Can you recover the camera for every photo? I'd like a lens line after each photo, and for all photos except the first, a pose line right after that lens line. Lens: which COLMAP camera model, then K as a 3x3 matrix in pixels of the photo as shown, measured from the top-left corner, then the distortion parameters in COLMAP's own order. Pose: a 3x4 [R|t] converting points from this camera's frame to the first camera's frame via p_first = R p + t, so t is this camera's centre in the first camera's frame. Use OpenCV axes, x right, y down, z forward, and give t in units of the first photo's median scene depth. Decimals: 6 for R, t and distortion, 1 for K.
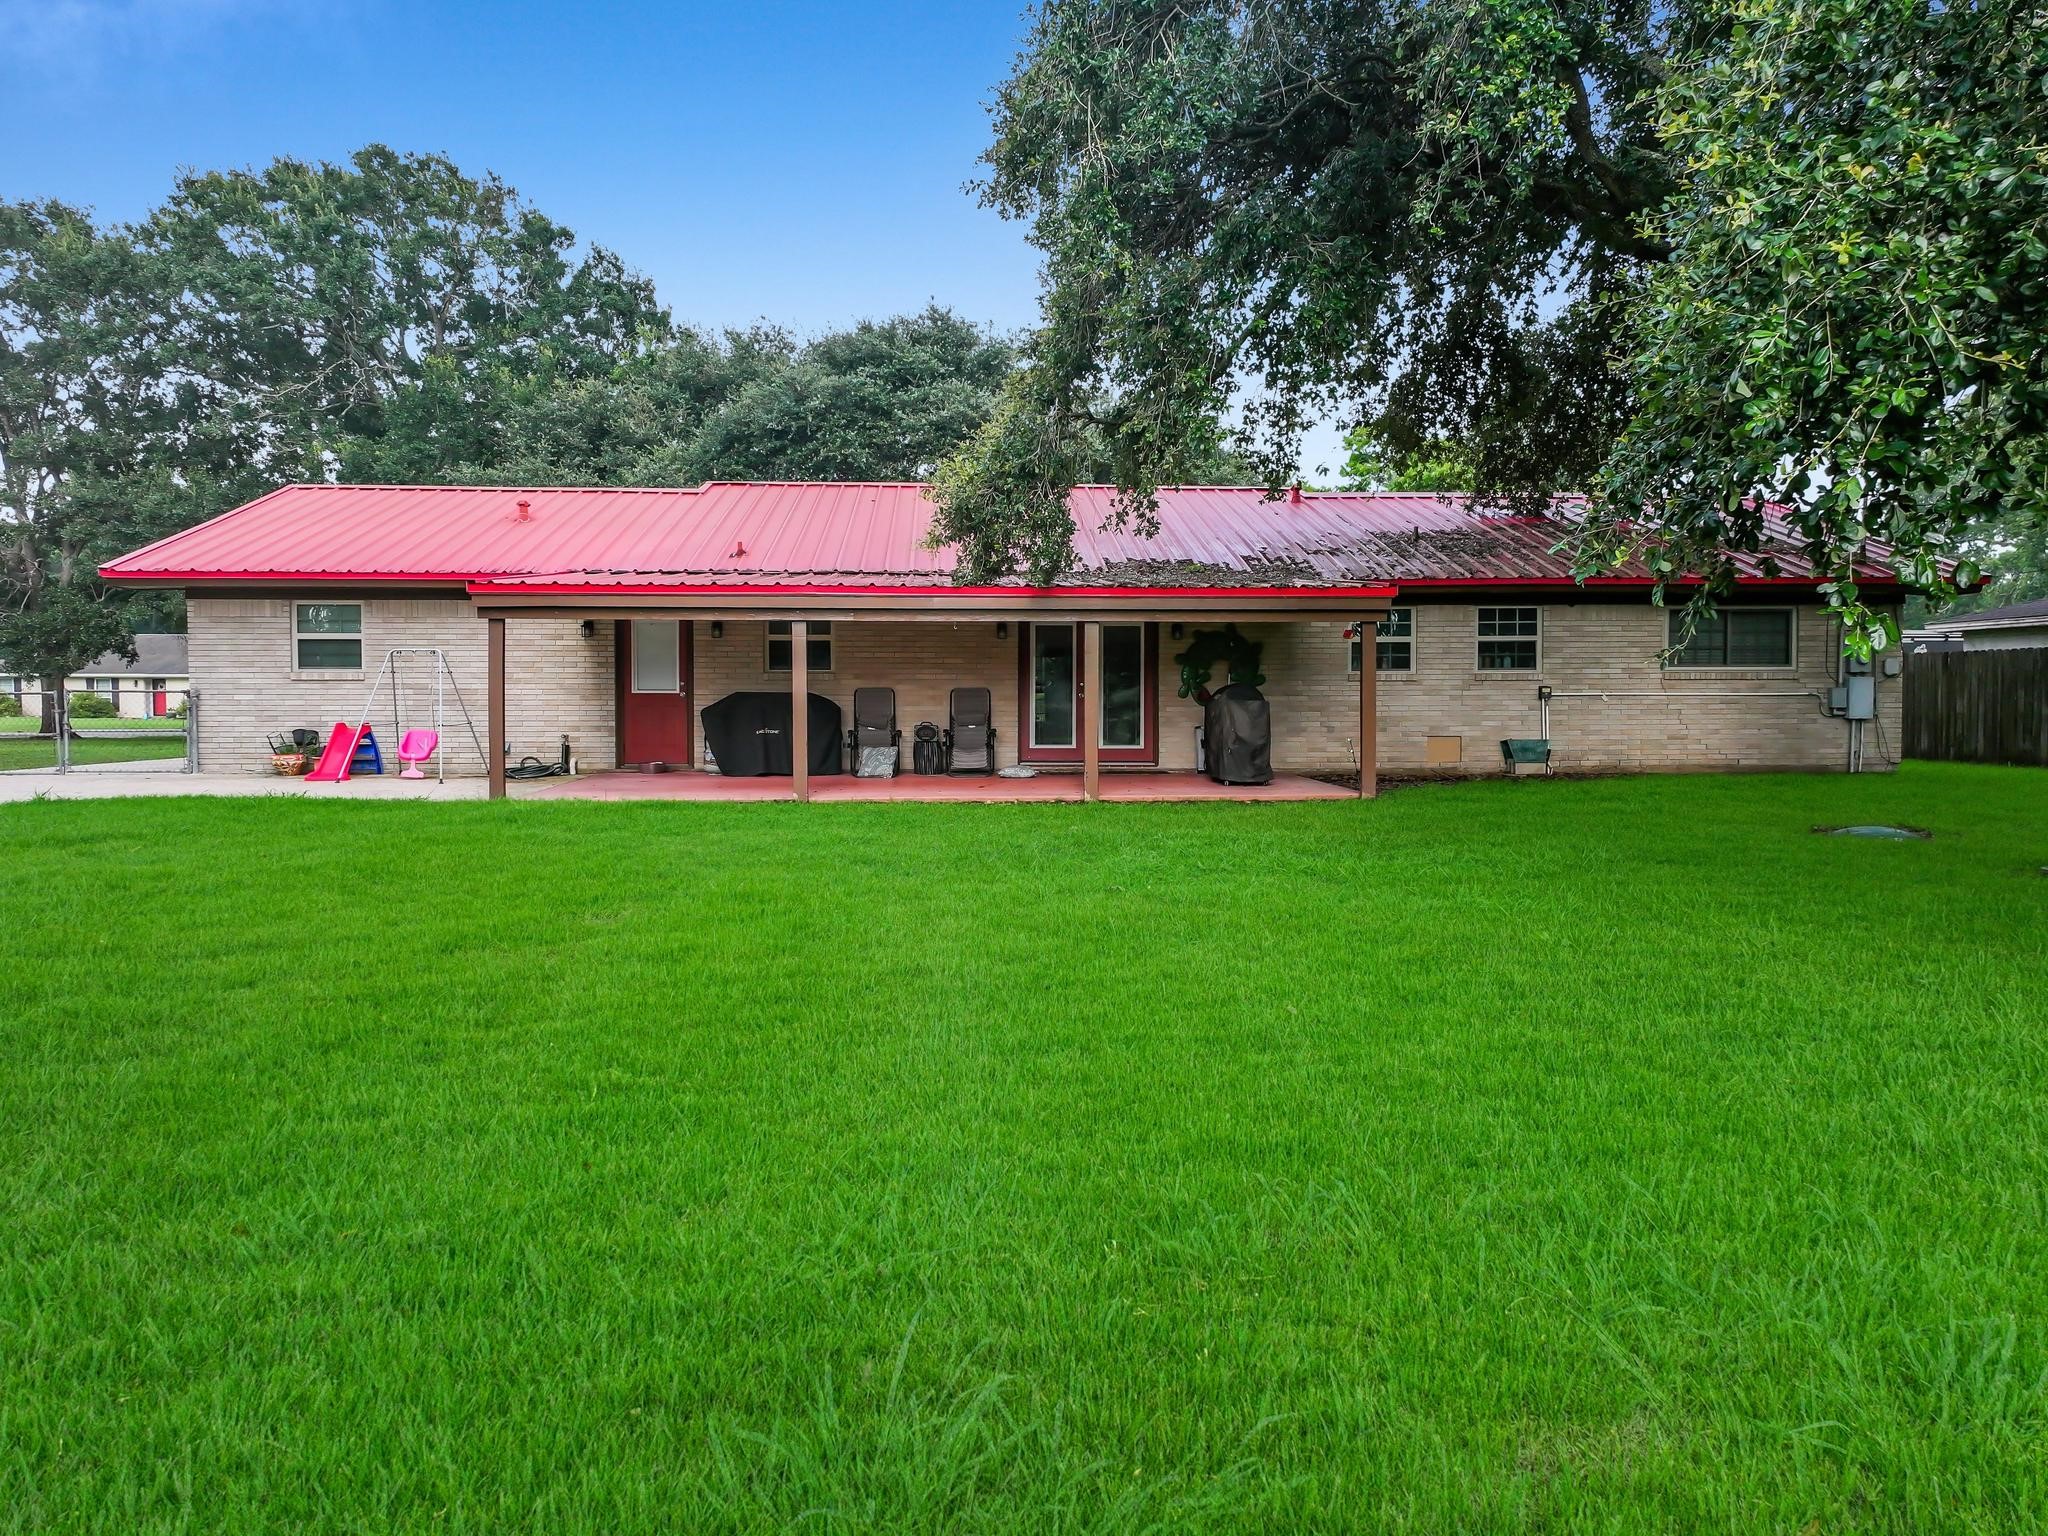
lens RADIAL K [[1444.1, 0, 1024.0], [0, 1444.1, 768.0], [0, 0, 1]] dist [0.010161, 0.001021]
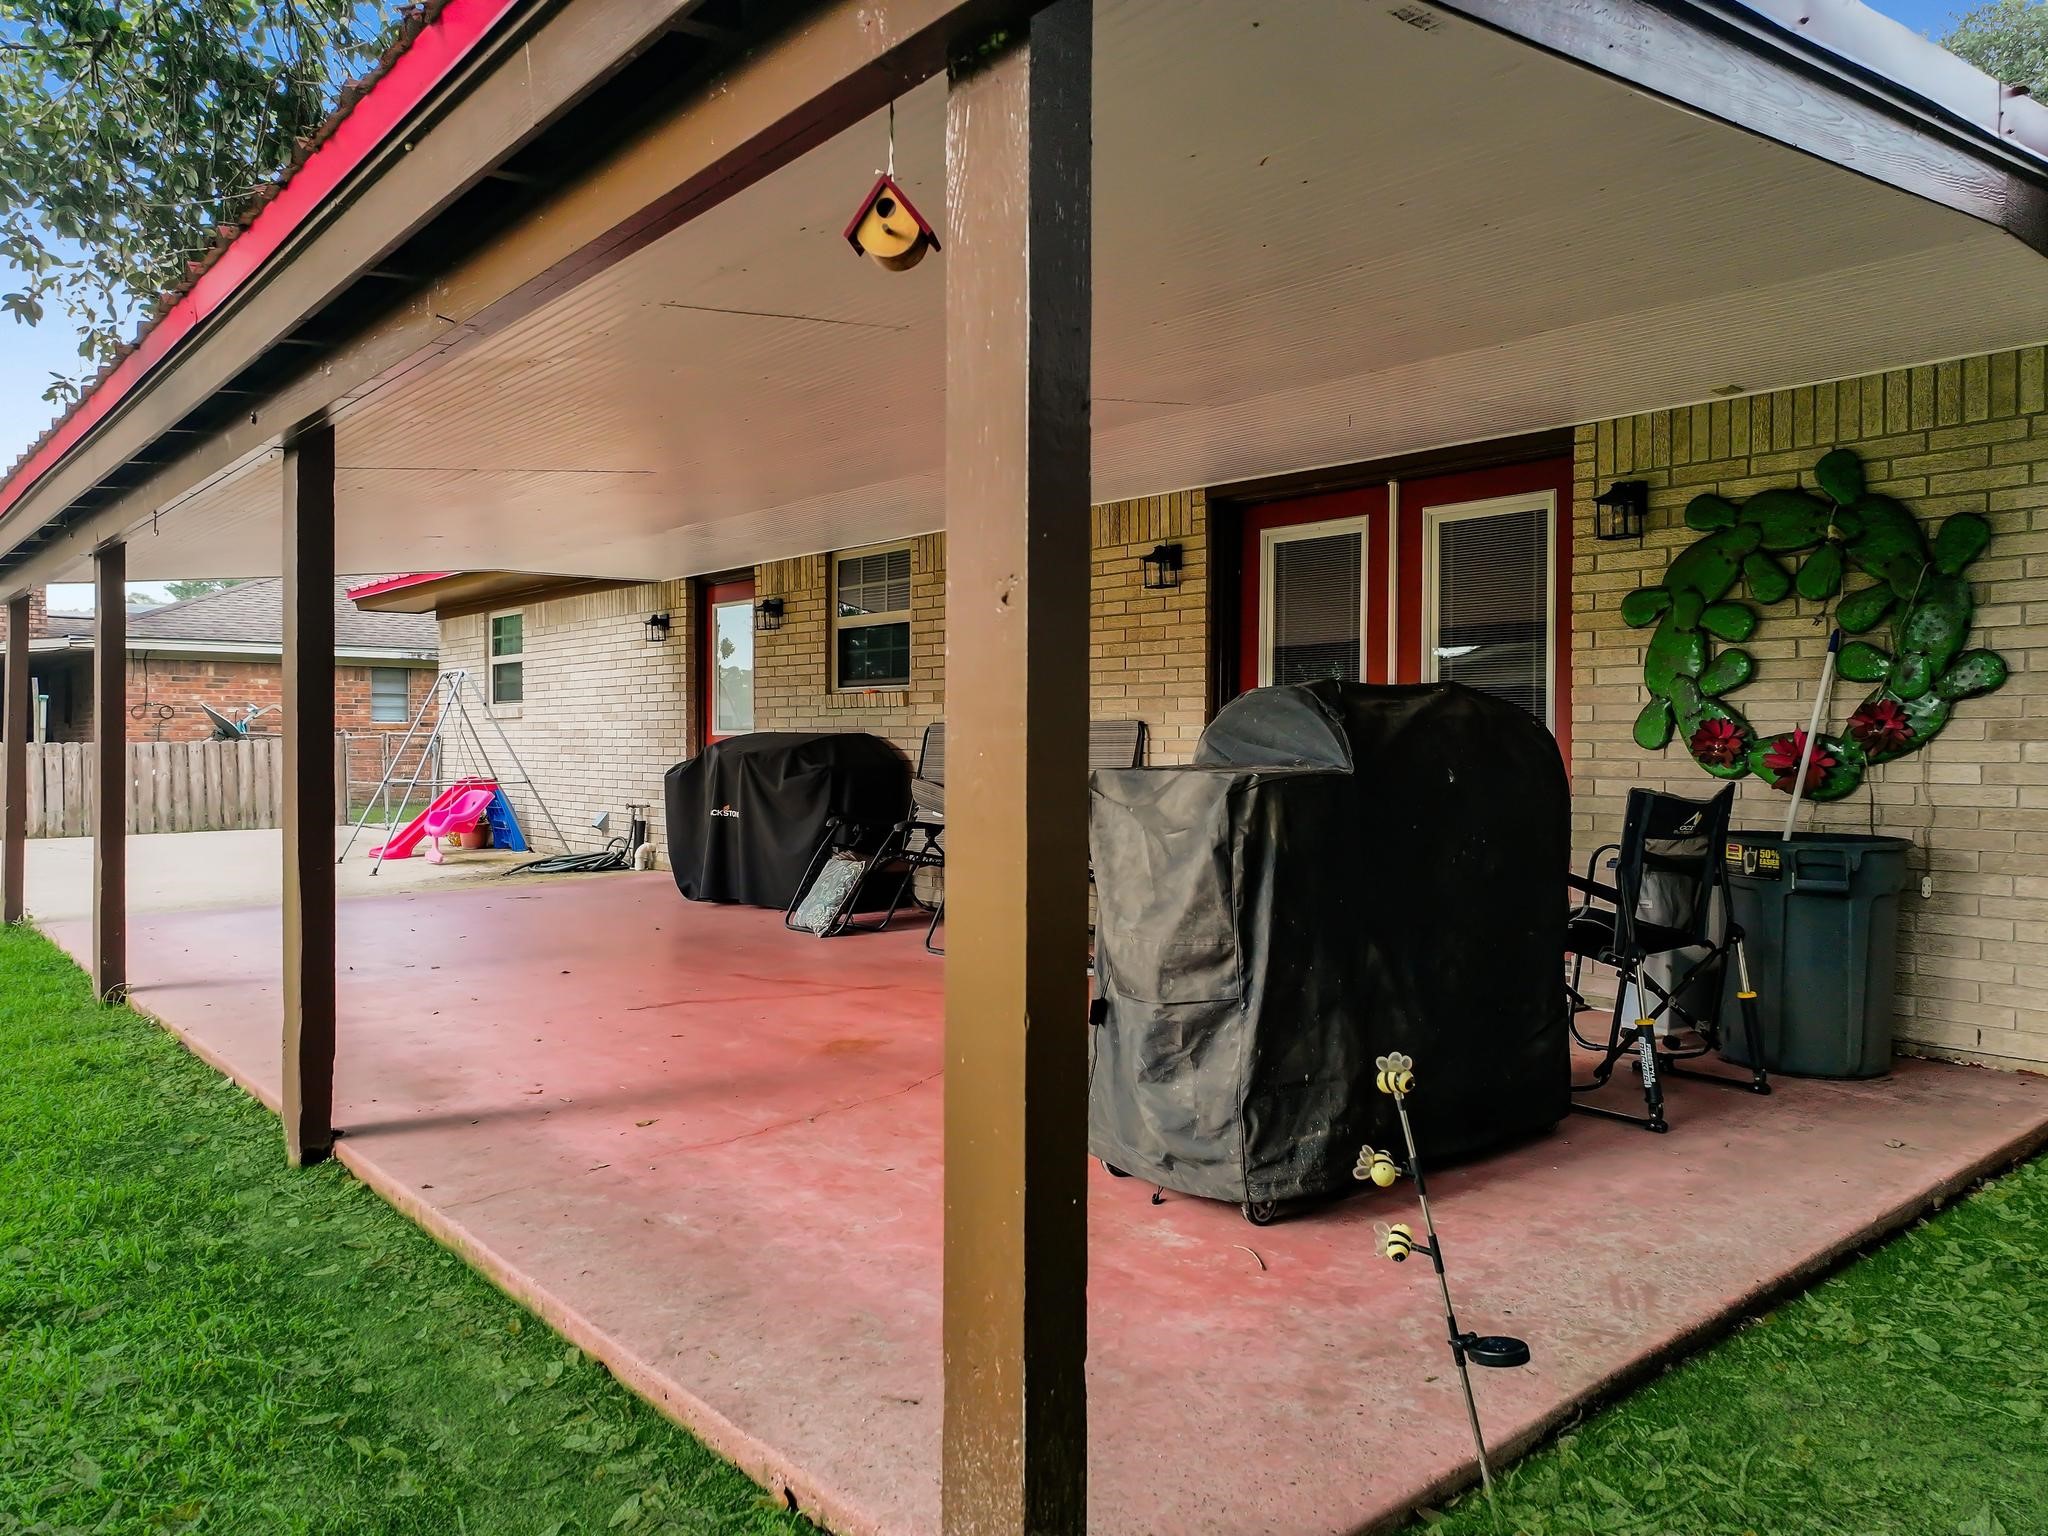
lens RADIAL K [[1444.1, 0, 1024.0], [0, 1444.1, 768.0], [0, 0, 1]] dist [0.010161, 0.001021]
pose [[0.613111, 0.015887, -0.789837, 0.252850], [-0.038124, 0.999228, -0.009495, -0.037227], [0.789077, 0.035933, 0.613243, 0.732218]]
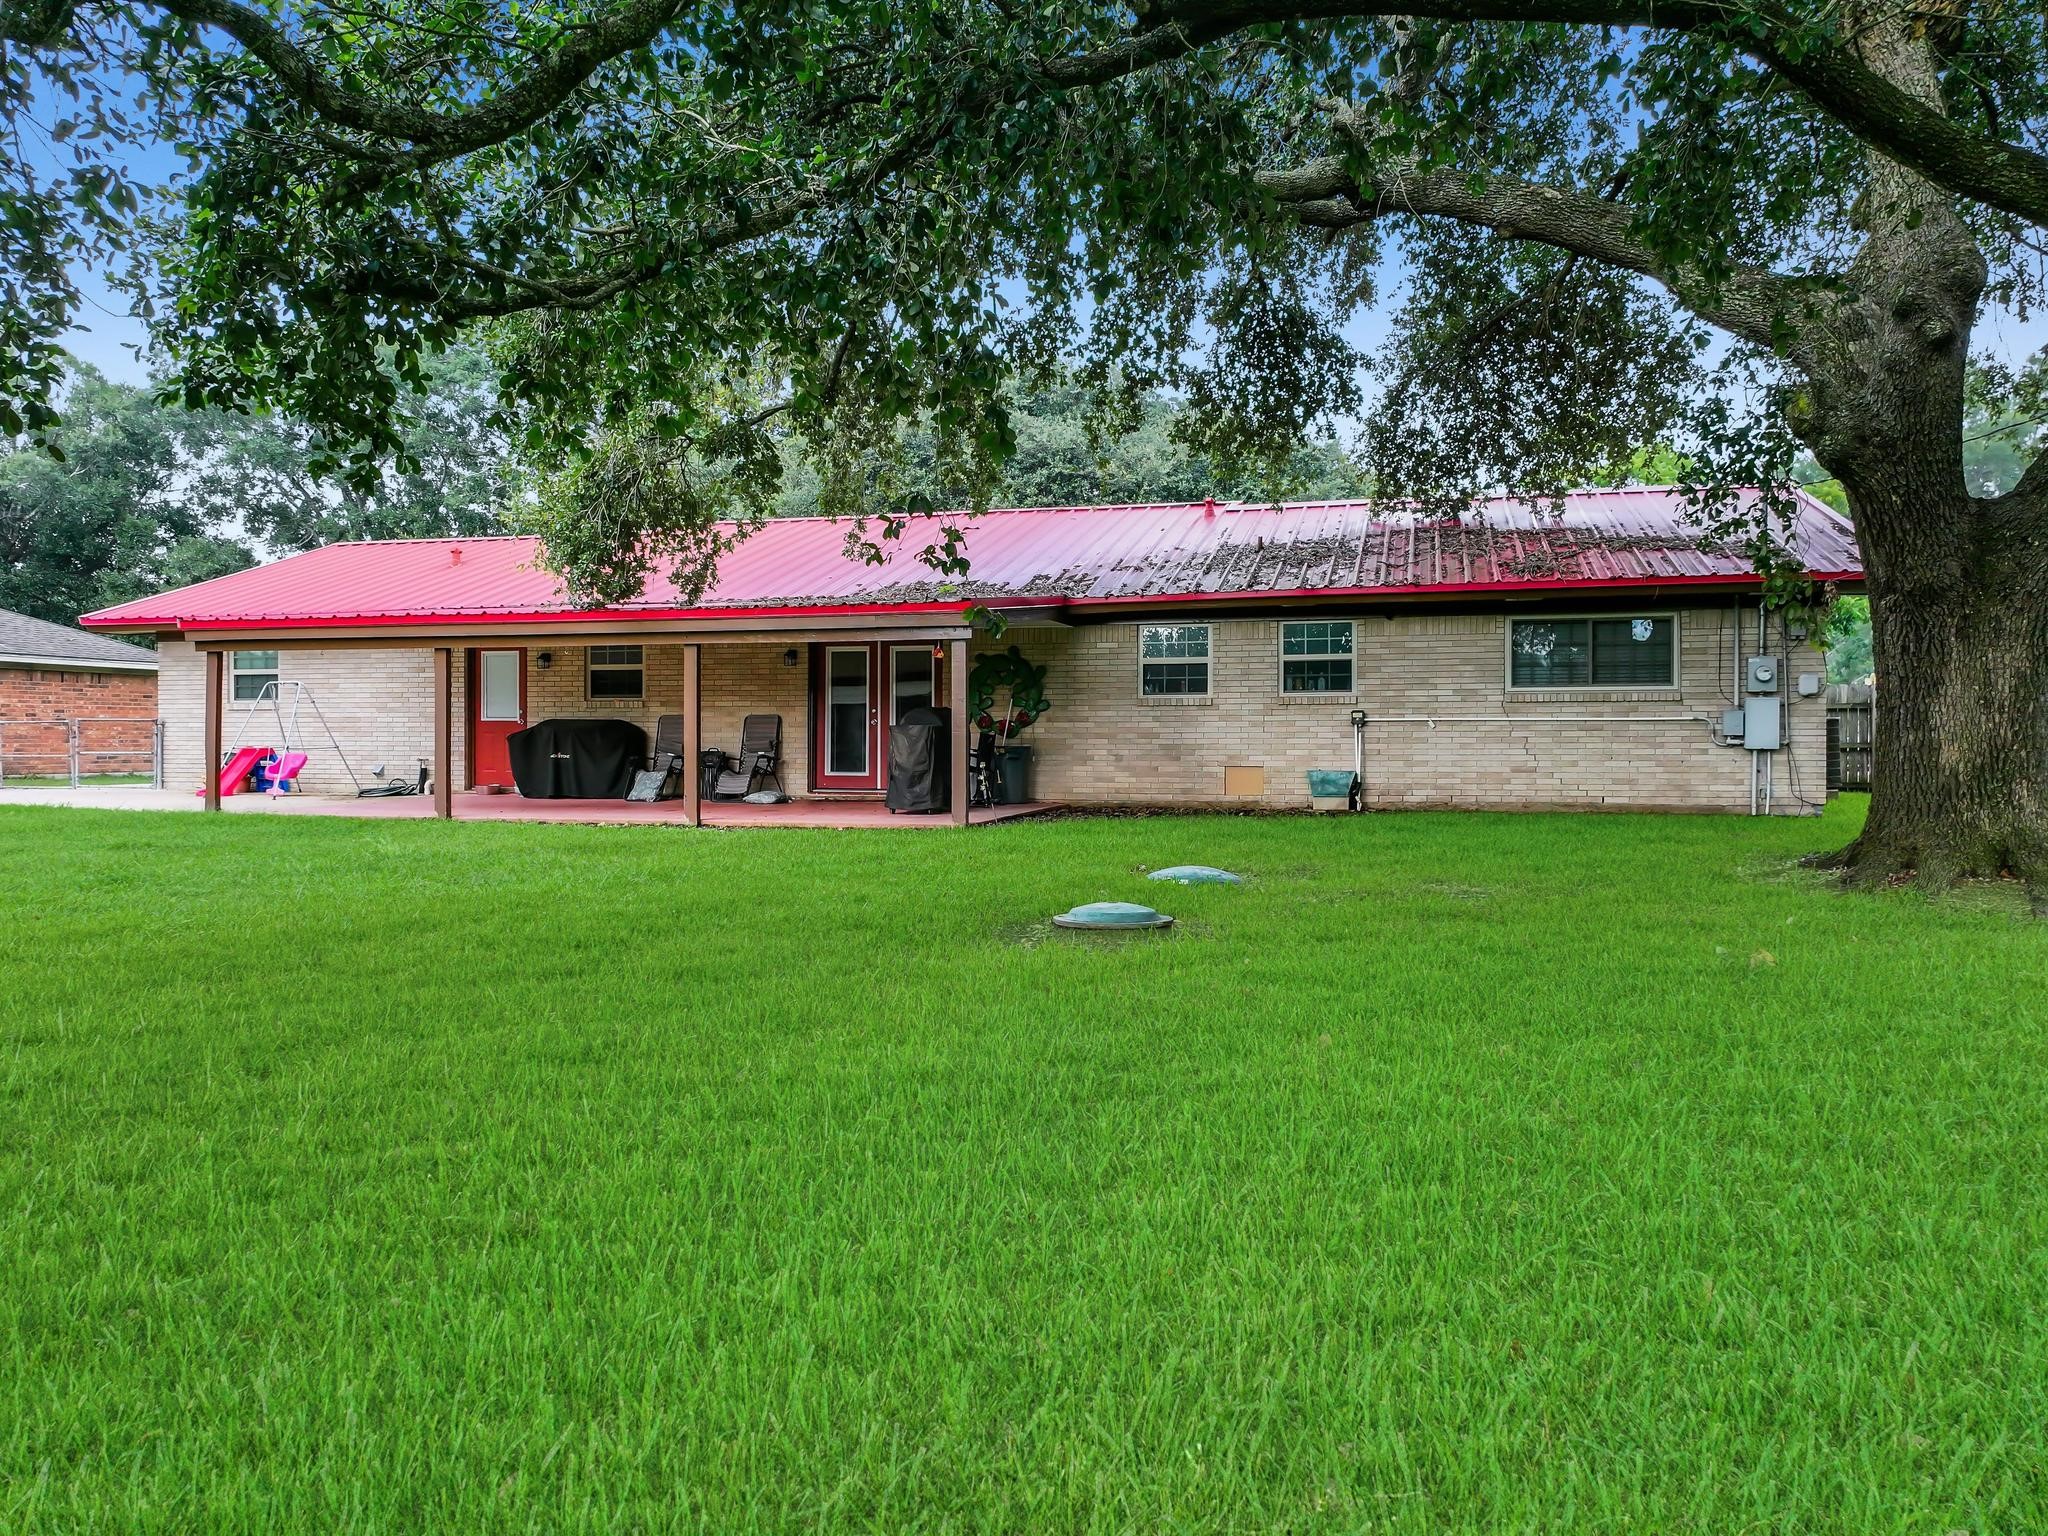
lens RADIAL K [[1444.1, 0, 1024.0], [0, 1444.1, 768.0], [0, 0, 1]] dist [0.010161, 0.001021]
pose [[0.948063, 0.007982, -0.317981, 0.449304], [-0.016588, 0.999565, -0.024366, 0.003289], [0.317648, 0.028375, 0.947784, 0.101973]]
